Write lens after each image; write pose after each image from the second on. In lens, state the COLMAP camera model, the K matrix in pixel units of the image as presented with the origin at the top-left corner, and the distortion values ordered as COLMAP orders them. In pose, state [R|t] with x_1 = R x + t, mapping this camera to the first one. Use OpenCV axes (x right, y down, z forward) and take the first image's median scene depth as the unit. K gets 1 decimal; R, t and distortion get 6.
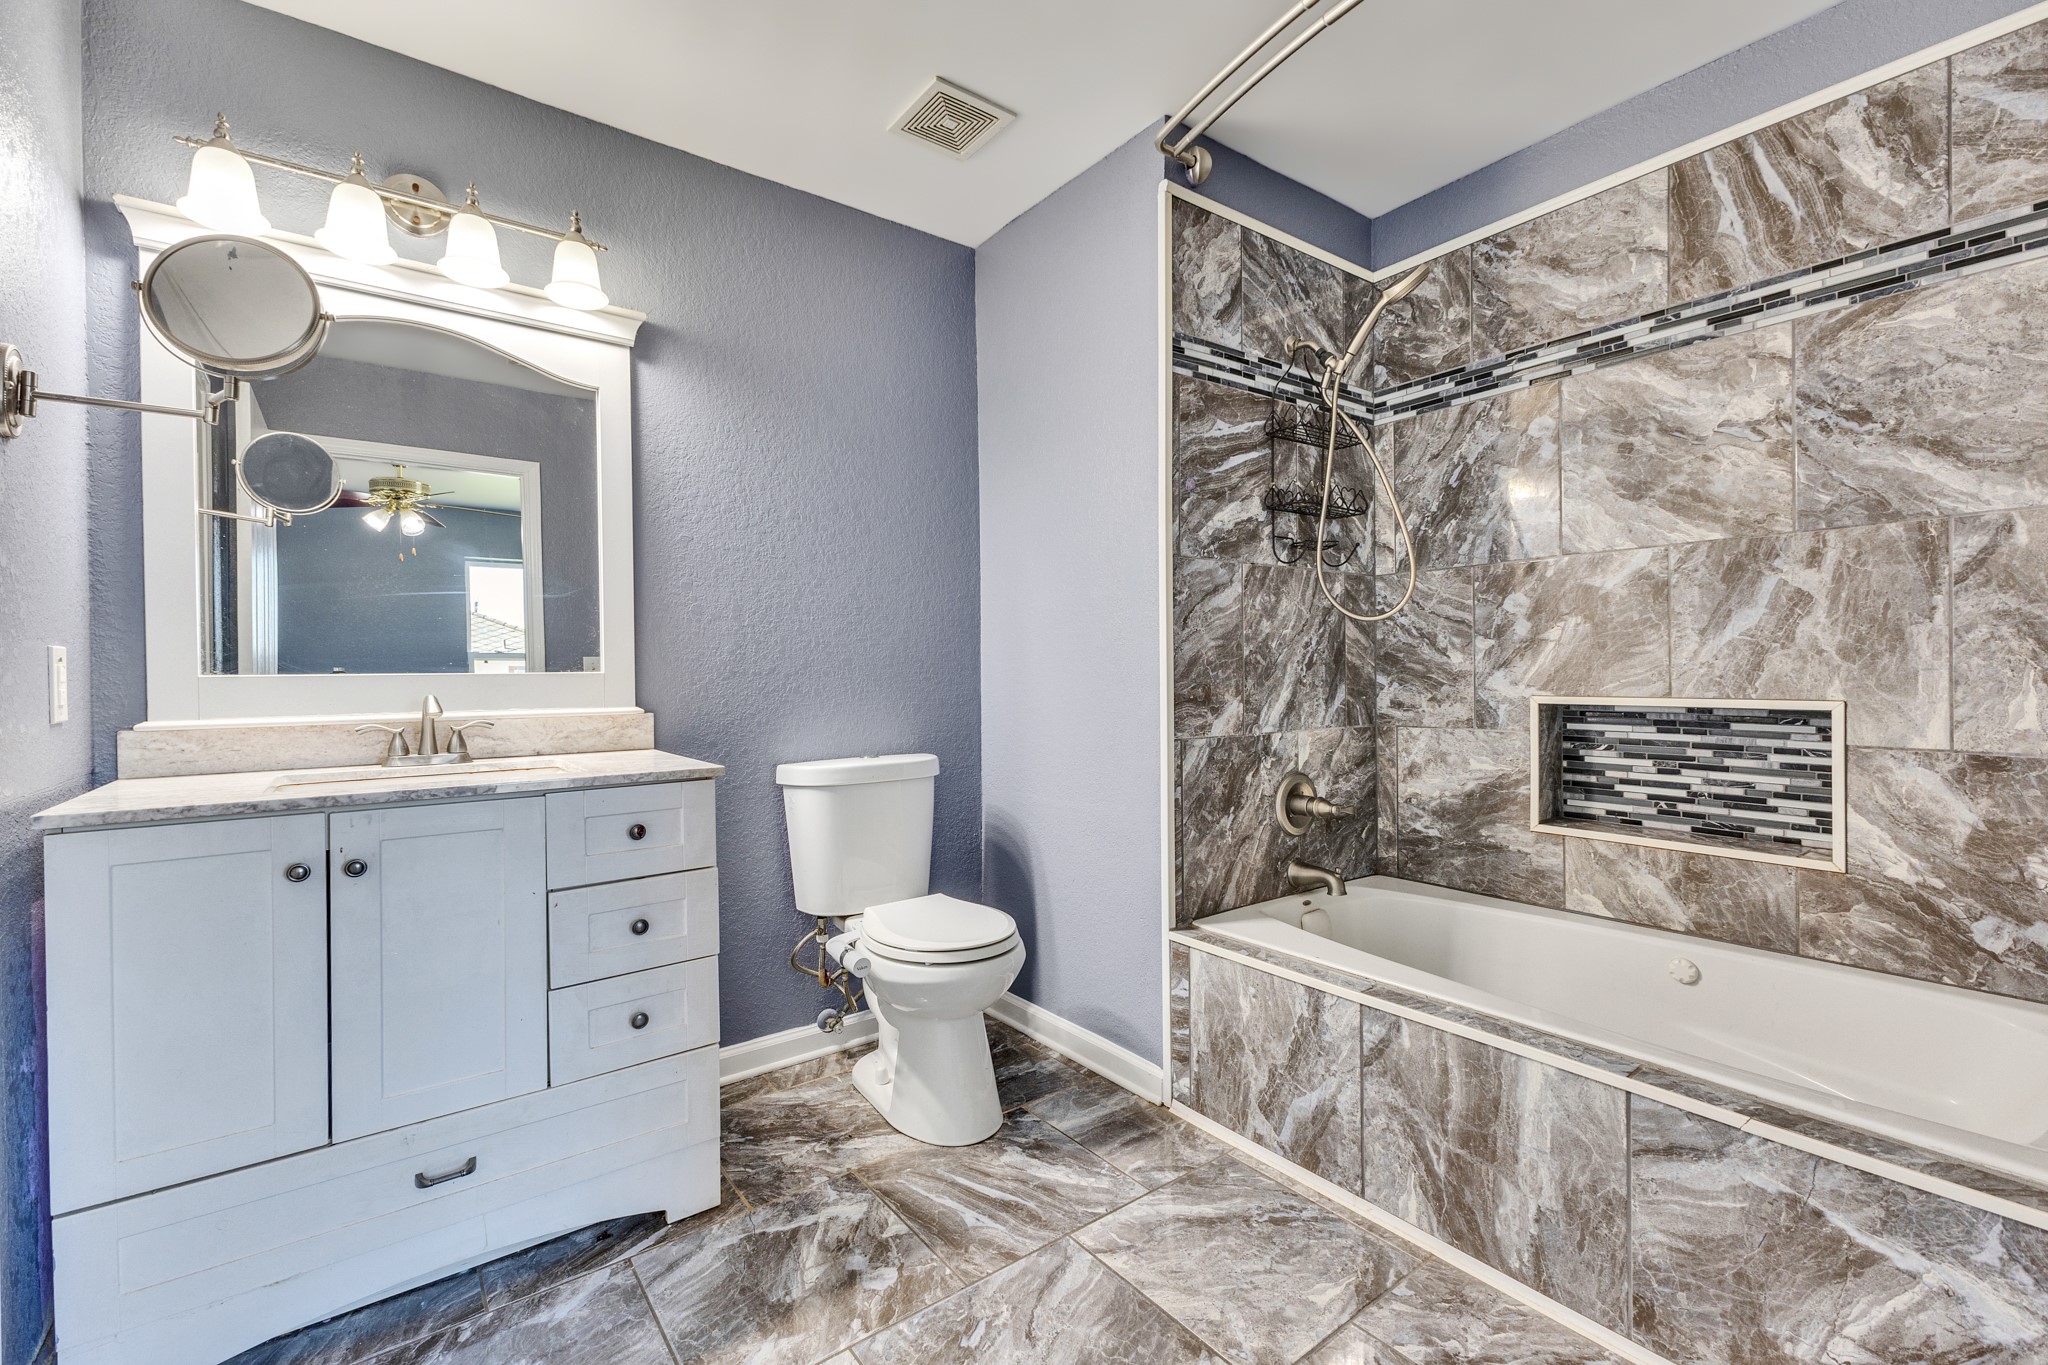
lens RADIAL K [[878.3, 0, 1022.2], [0, 878.3, 677.9], [0, 0, 1]] dist [0.016781, -0.005313]
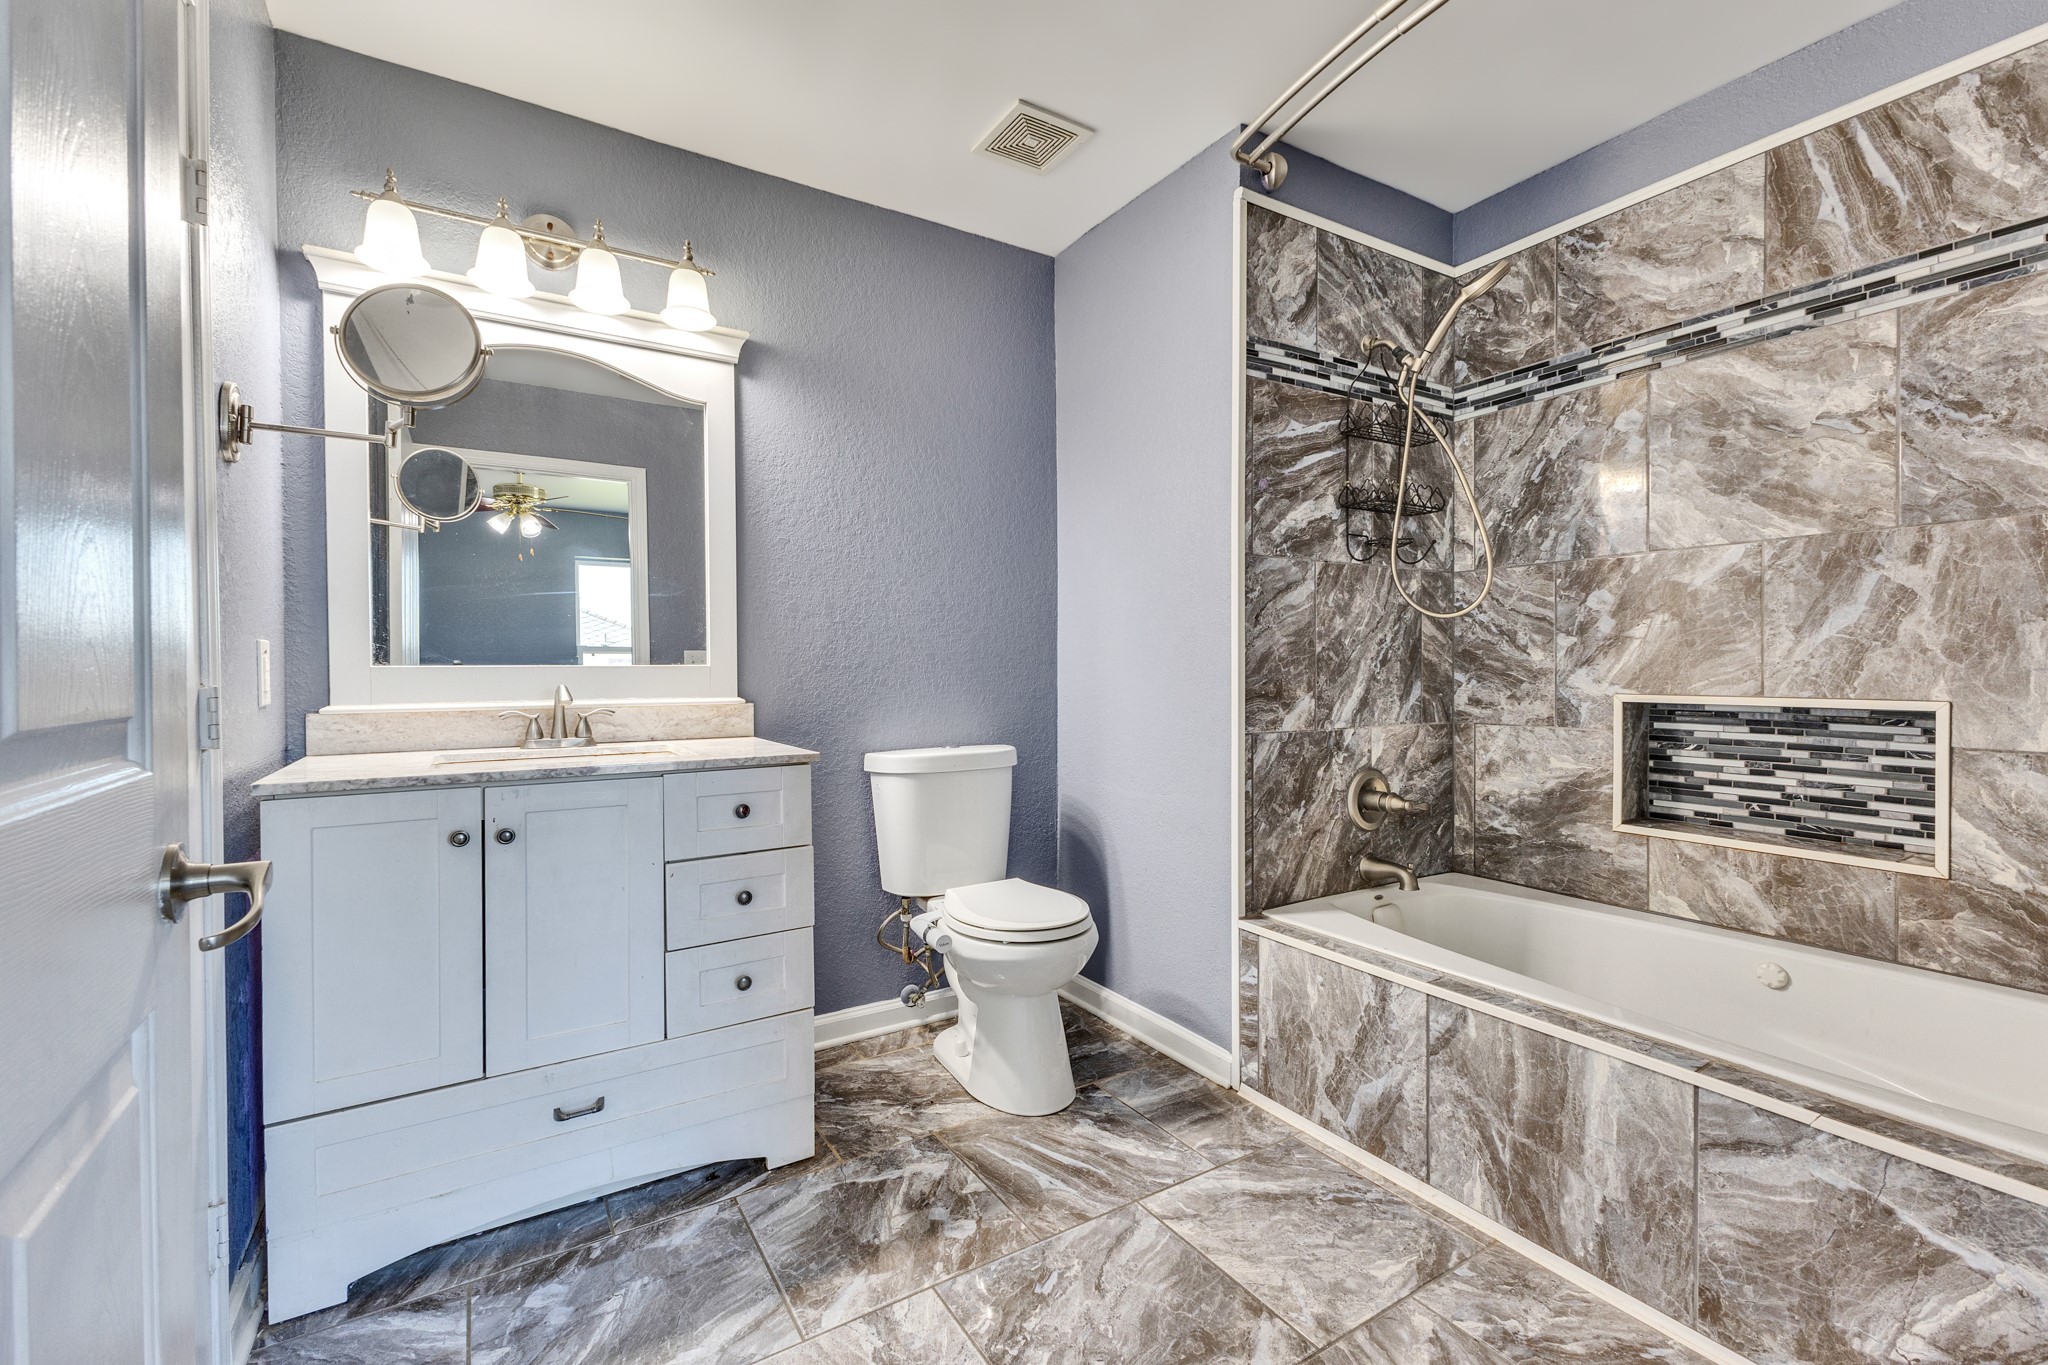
lens RADIAL K [[878.3, 0, 1022.2], [0, 878.3, 677.9], [0, 0, 1]] dist [0.016781, -0.005313]
pose [[0.996150, 0.006684, -0.087410, 0.003385], [-0.006209, 0.999964, 0.005699, 0.000938], [0.087445, -0.005134, 0.996156, -0.051939]]
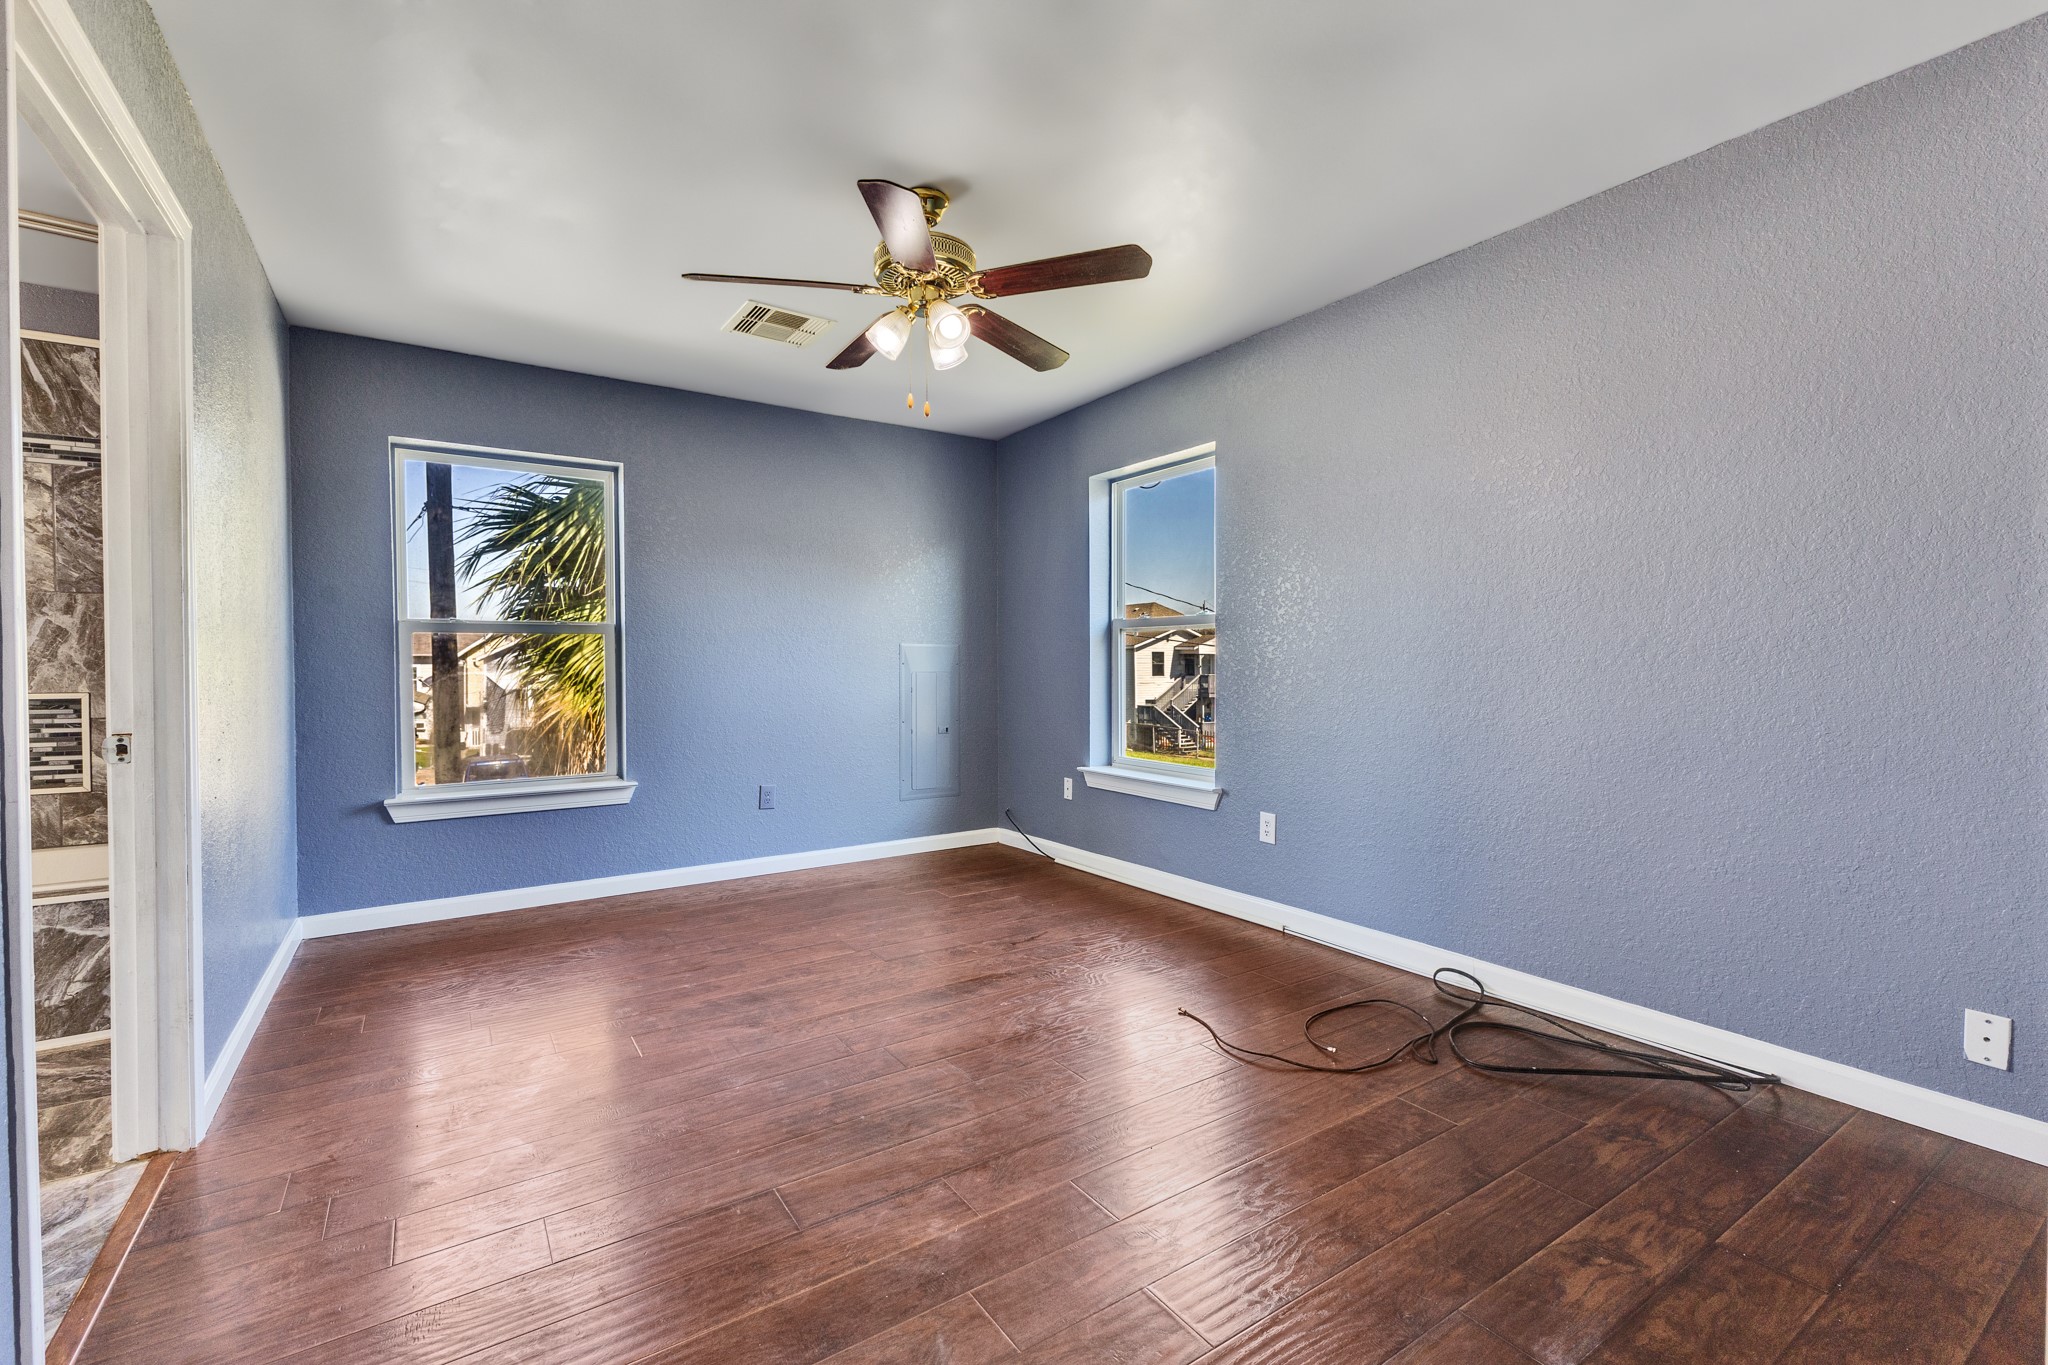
lens RADIAL K [[878.3, 0, 1022.2], [0, 878.3, 677.9], [0, 0, 1]] dist [0.016781, -0.005313]
pose [[0.051048, -0.003129, 0.998691, -0.699150], [0.011706, 0.999928, 0.002535, 0.013478], [-0.998628, 0.011561, 0.051081, -0.889016]]
